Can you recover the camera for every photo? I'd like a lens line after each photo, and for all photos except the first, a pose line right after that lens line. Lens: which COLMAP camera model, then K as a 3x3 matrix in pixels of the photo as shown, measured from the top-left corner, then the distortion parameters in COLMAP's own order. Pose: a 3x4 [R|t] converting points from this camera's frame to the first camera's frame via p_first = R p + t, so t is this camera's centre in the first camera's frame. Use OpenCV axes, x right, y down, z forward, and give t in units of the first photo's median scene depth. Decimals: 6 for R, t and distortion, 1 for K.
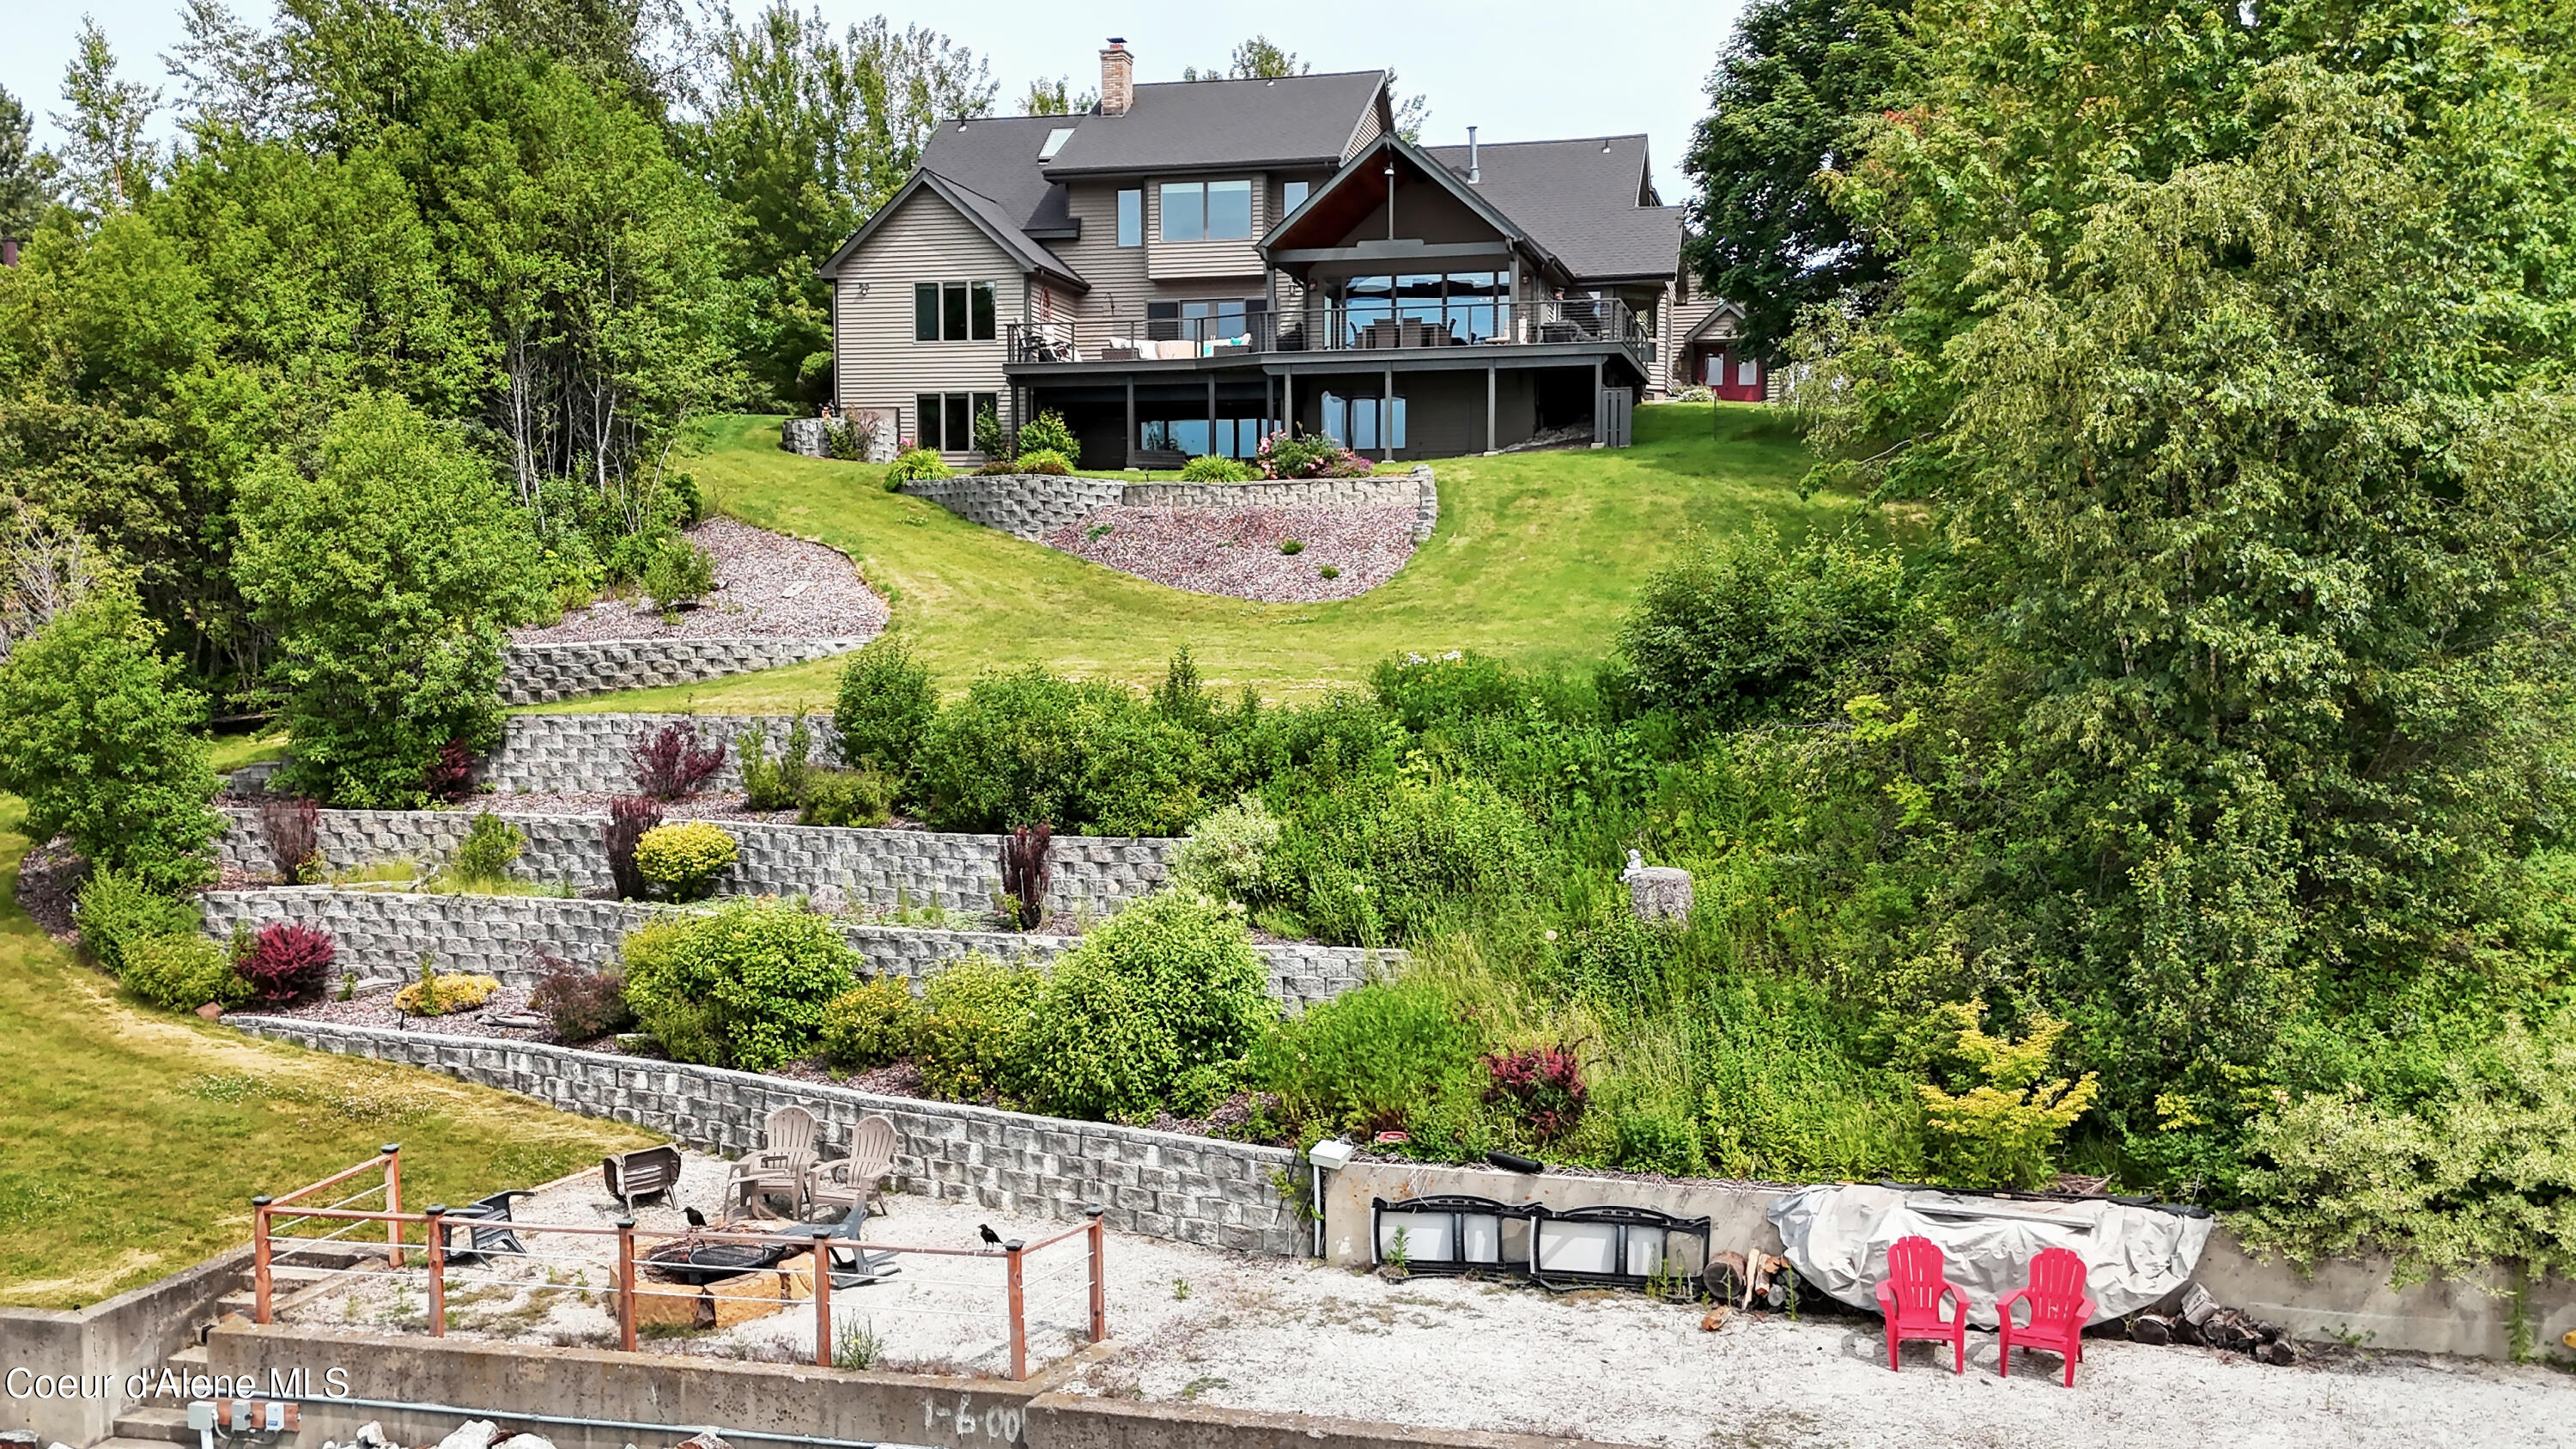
lens RADIAL K [[2372.4, 0, 1299.3], [0, 2372.4, 725.9], [0, 0, 1]] dist [0.088399, -0.110023]
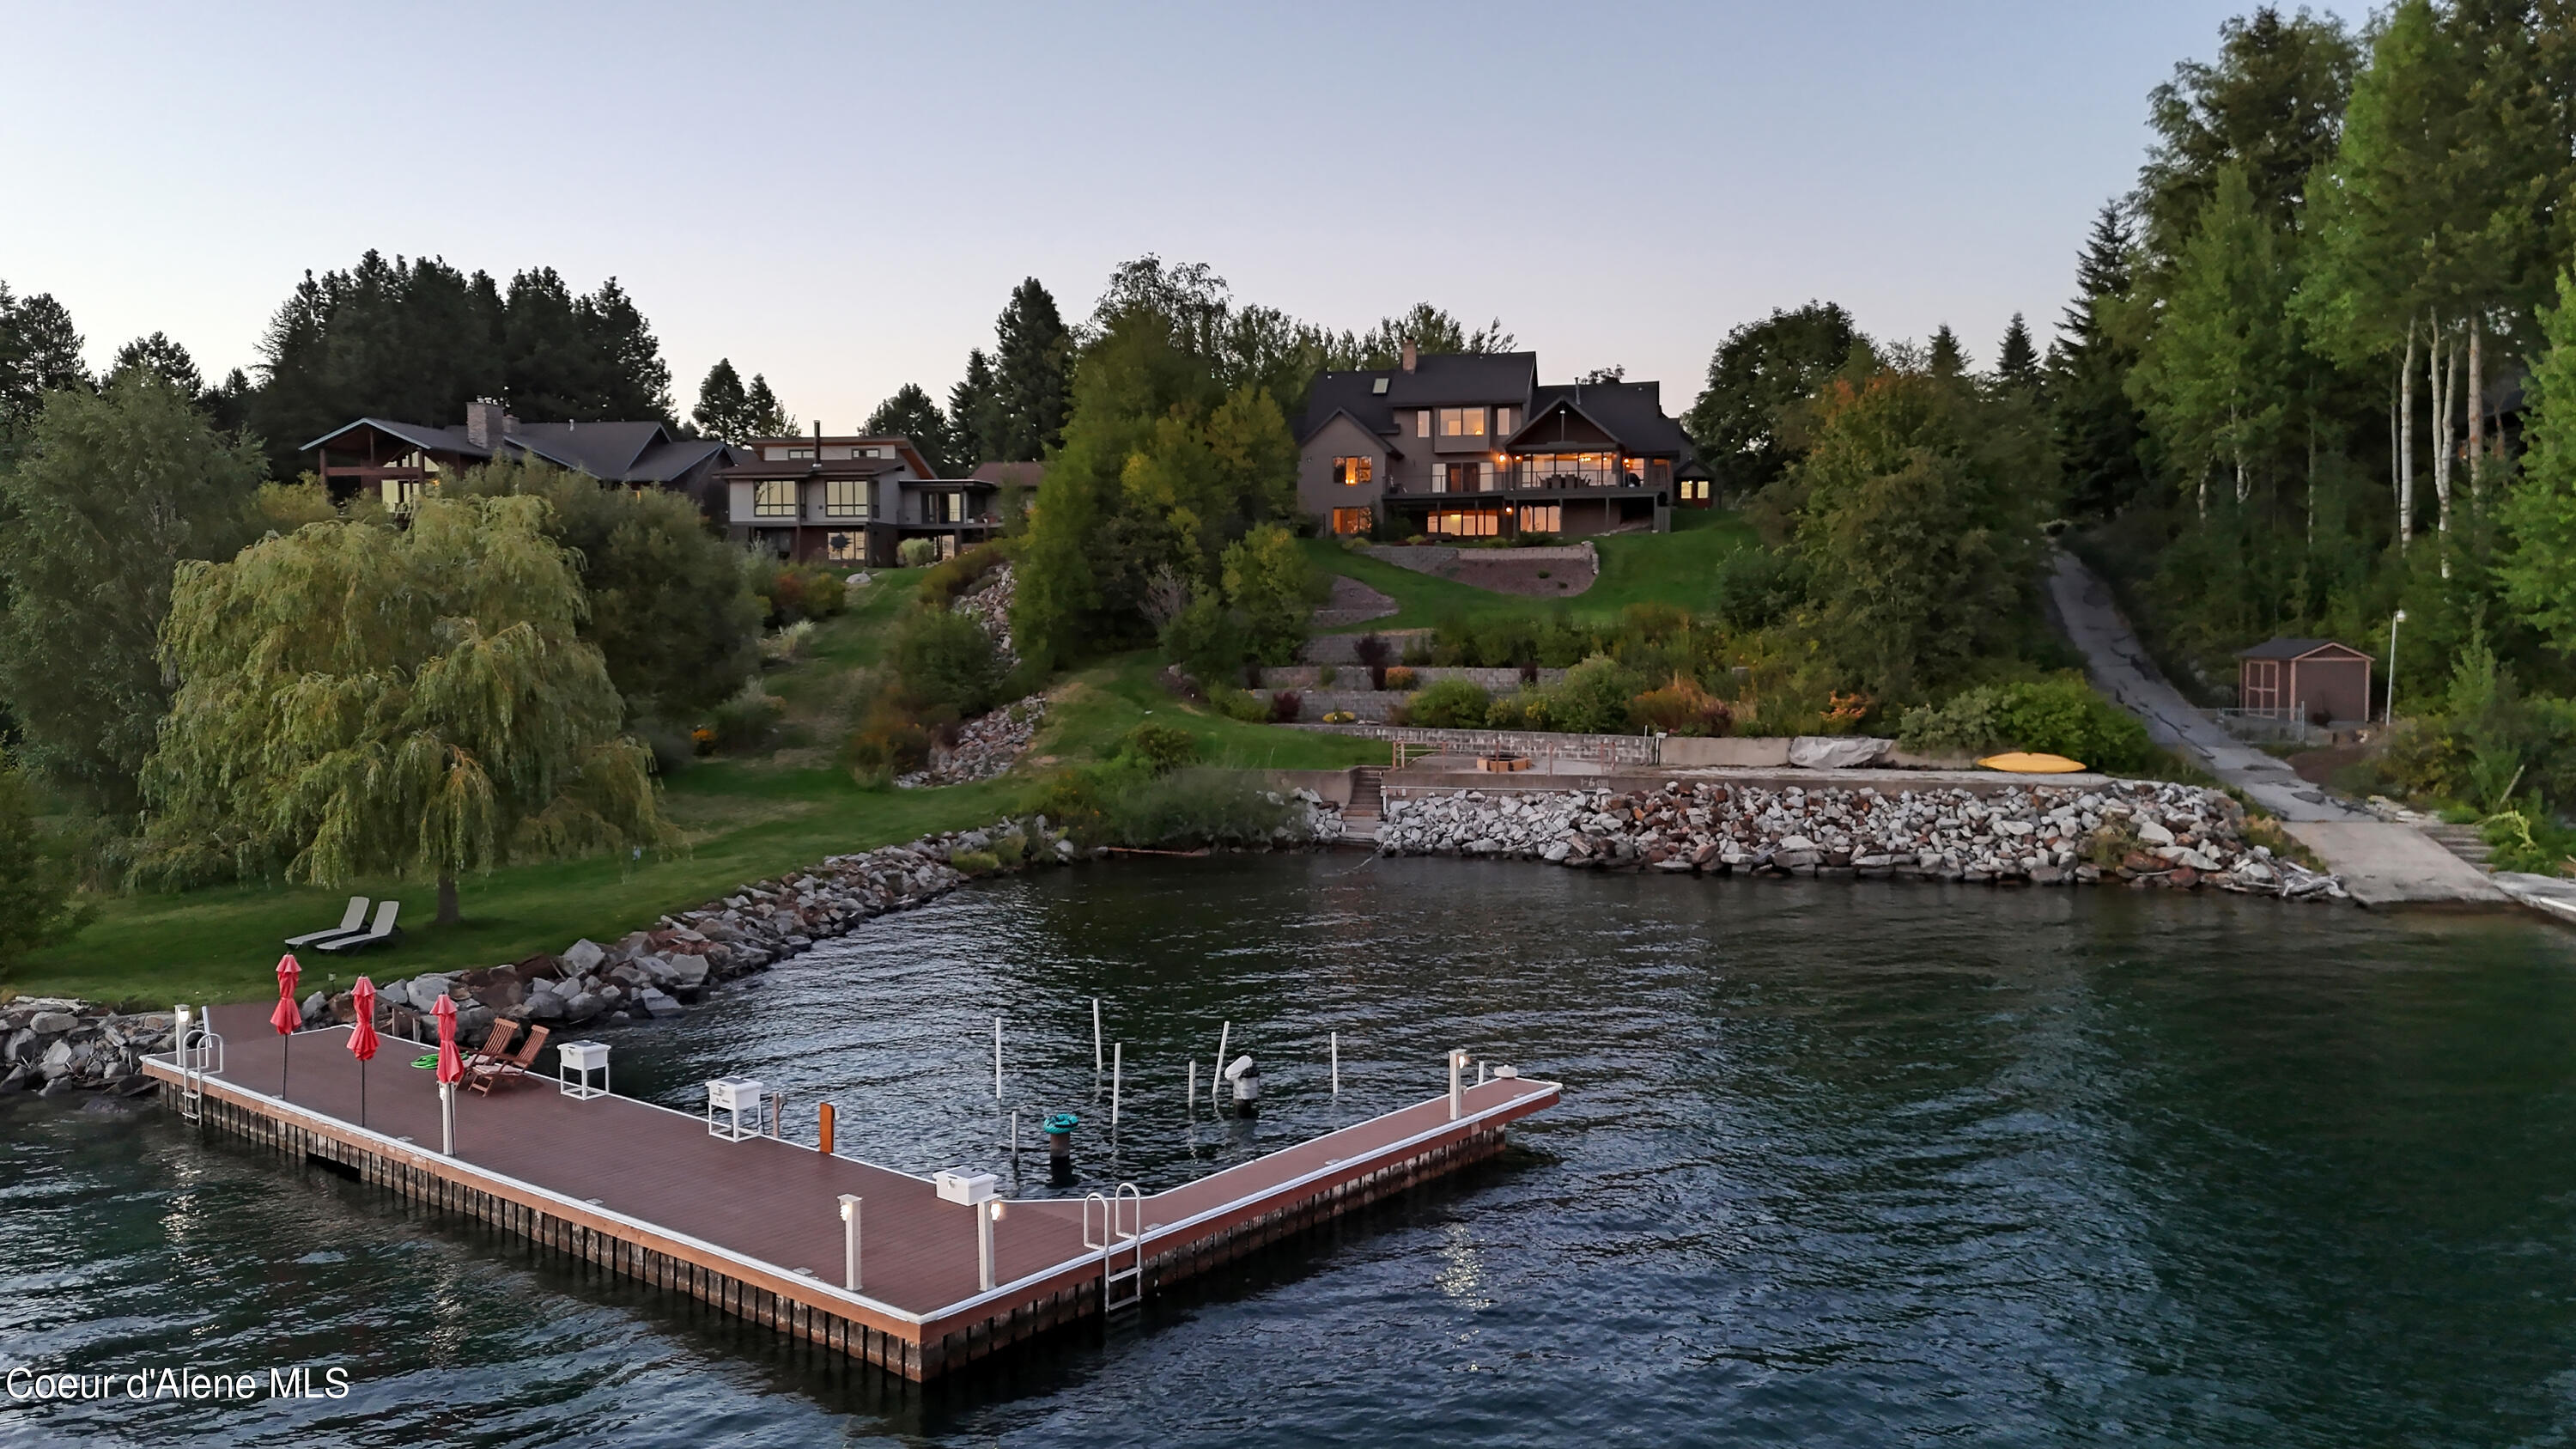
lens RADIAL K [[1935.4, 0, 1274.5], [0, 1935.4, 723.7], [0, 0, 1]] dist [0.097029, -0.241244]
pose [[0.999823, 0.000112, 0.018796, -0.450797], [-0.000063, 0.999997, -0.002634, 0.116925], [-0.018797, 0.002633, 0.999820, -1.411979]]
